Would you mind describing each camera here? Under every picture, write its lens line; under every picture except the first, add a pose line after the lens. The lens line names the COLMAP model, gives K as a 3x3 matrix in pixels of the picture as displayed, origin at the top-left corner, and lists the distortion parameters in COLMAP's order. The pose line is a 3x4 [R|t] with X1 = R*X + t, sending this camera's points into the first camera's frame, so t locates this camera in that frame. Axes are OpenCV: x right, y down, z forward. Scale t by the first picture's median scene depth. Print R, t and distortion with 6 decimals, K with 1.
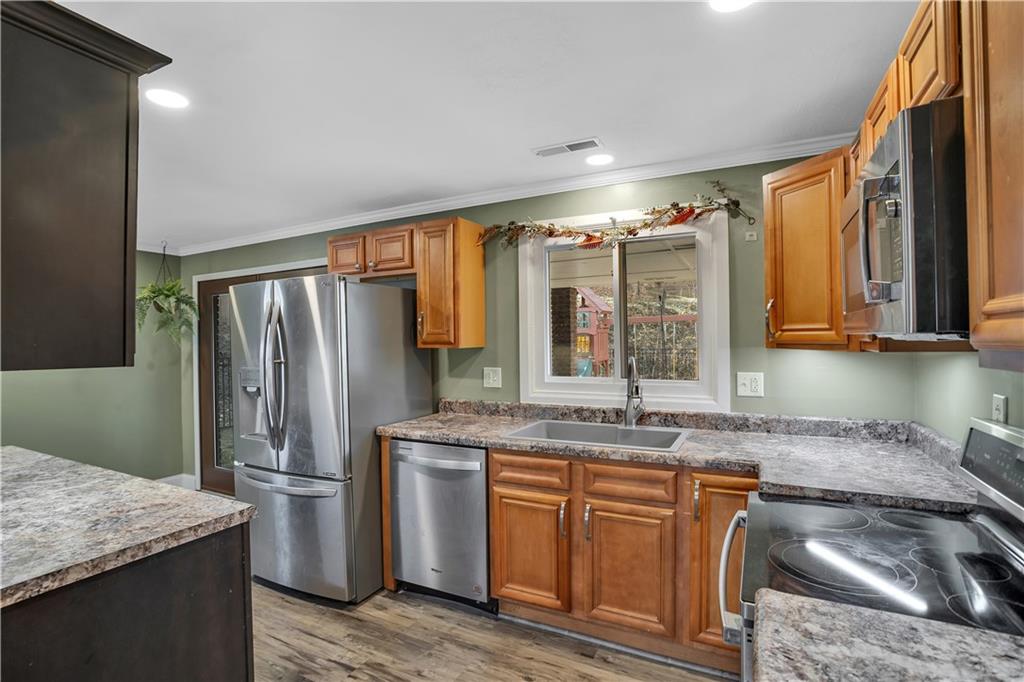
lens RADIAL K [[494.7, 0, 505.4], [0, 494.7, 341.5], [0, 0, 1]] dist [-0.074584, 0.028410]
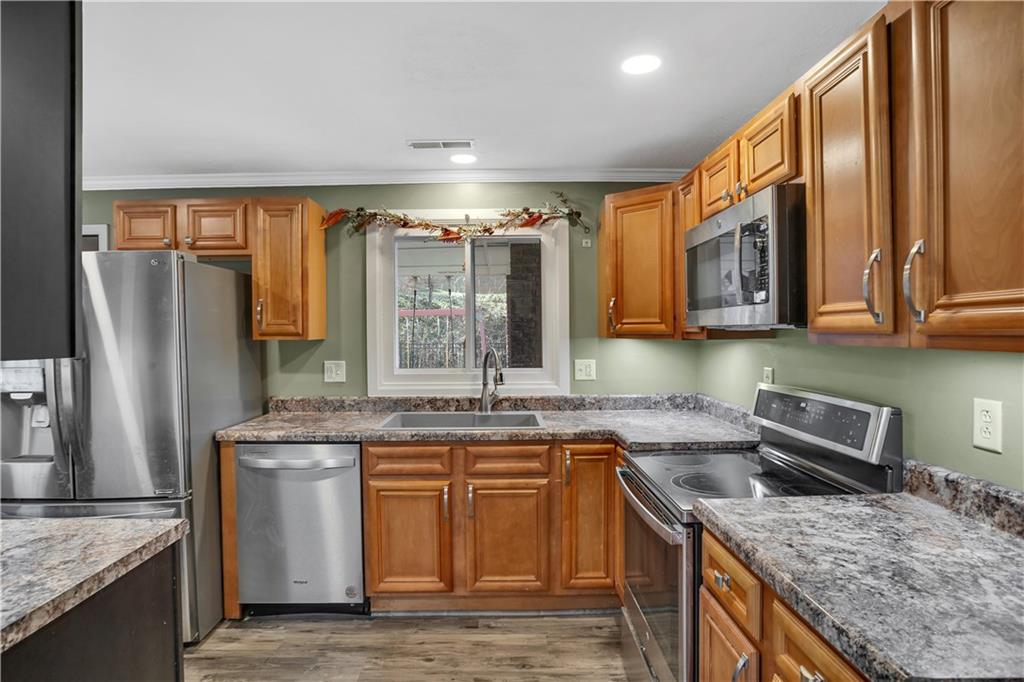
lens RADIAL K [[539.2, 0, 503.3], [0, 539.2, 341.0], [0, 0, 1]] dist [-0.080193, 0.042322]
pose [[0.884002, -0.003697, 0.467468, -0.278224], [-0.000013, 0.999969, 0.007932, 0.008734], [-0.467483, -0.007018, 0.883974, -0.055643]]
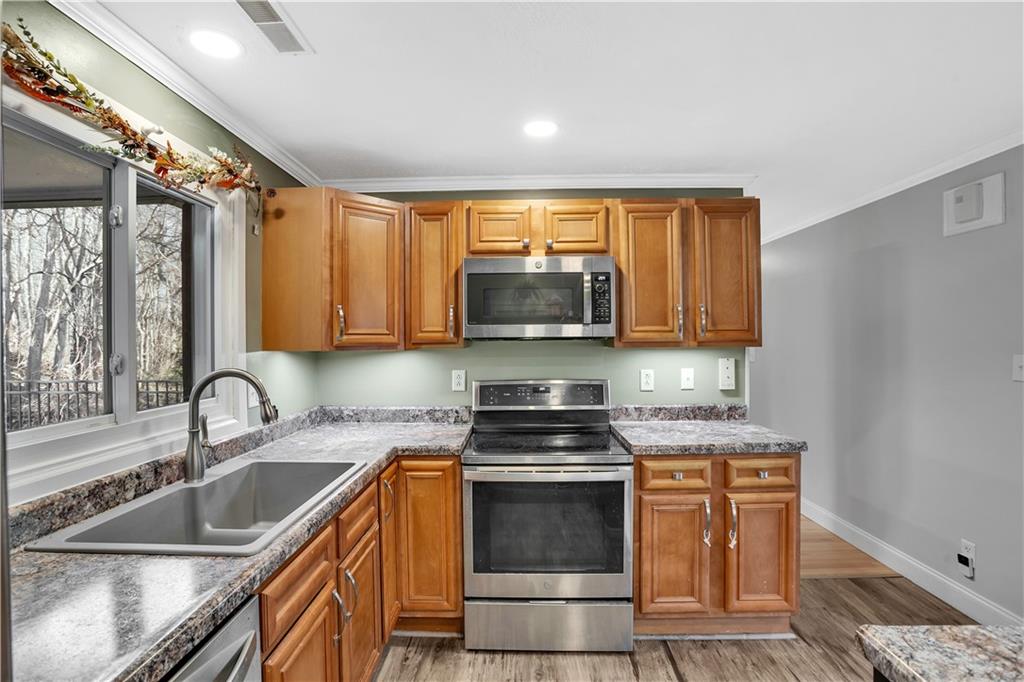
lens RADIAL K [[494.7, 0, 505.4], [0, 494.7, 341.5], [0, 0, 1]] dist [-0.074584, 0.028410]
pose [[-0.434434, 0.013344, 0.900605, -0.508468], [0.017753, 0.999823, -0.006250, 0.006569], [-0.900529, 0.013273, -0.434594, 0.975766]]
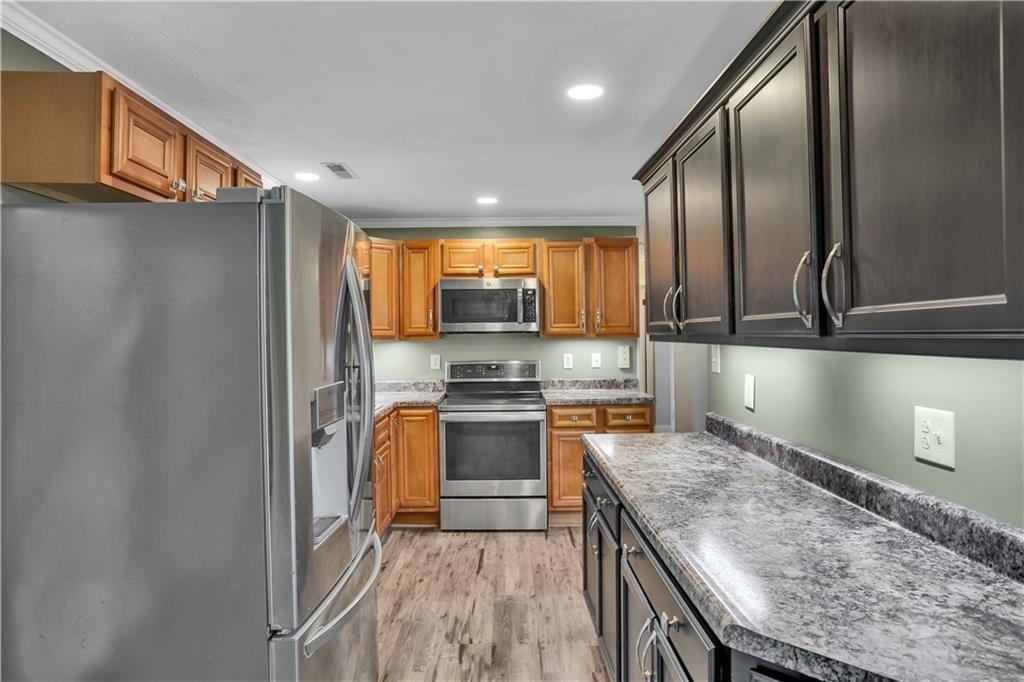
lens RADIAL K [[600.2, 0, 503.4], [0, 600.2, 339.4], [0, 0, 1]] dist [-0.074310, 0.059004]
pose [[-0.459335, 0.008517, 0.888222, -1.297498], [0.020071, 0.999798, 0.000793, 0.016669], [-0.888036, 0.018191, -0.459413, 1.288758]]
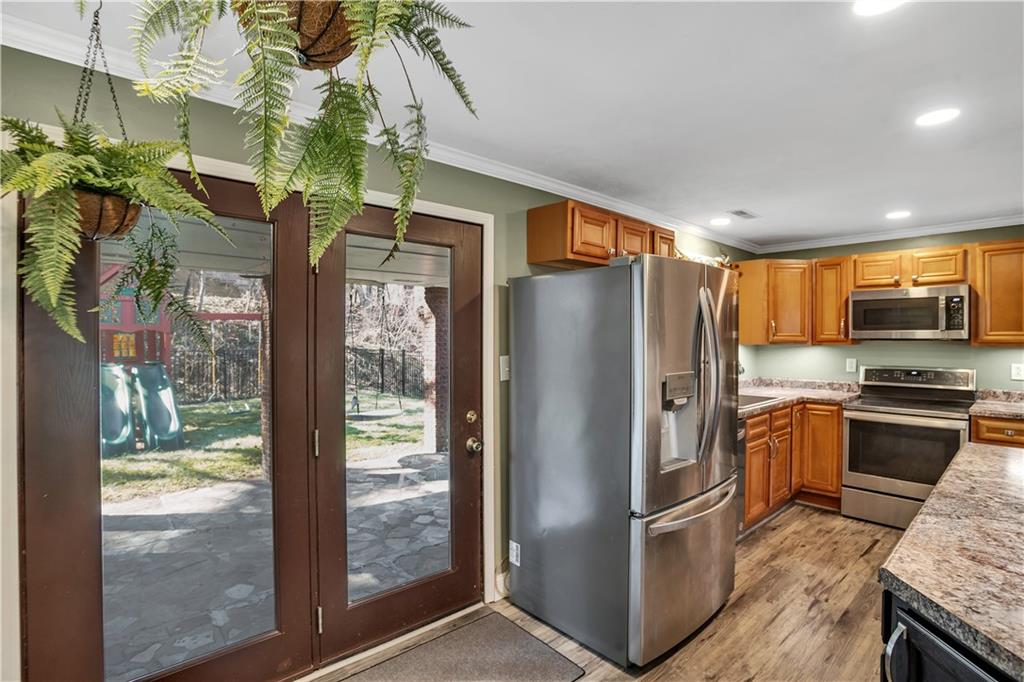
lens RADIAL K [[494.7, 0, 505.4], [0, 494.7, 341.5], [0, 0, 1]] dist [-0.074584, 0.028410]
pose [[0.357229, 0.007604, 0.933986, -1.528097], [-0.003029, 0.999971, -0.006983, 0.016833], [-0.934012, -0.000335, 0.357242, 1.132208]]
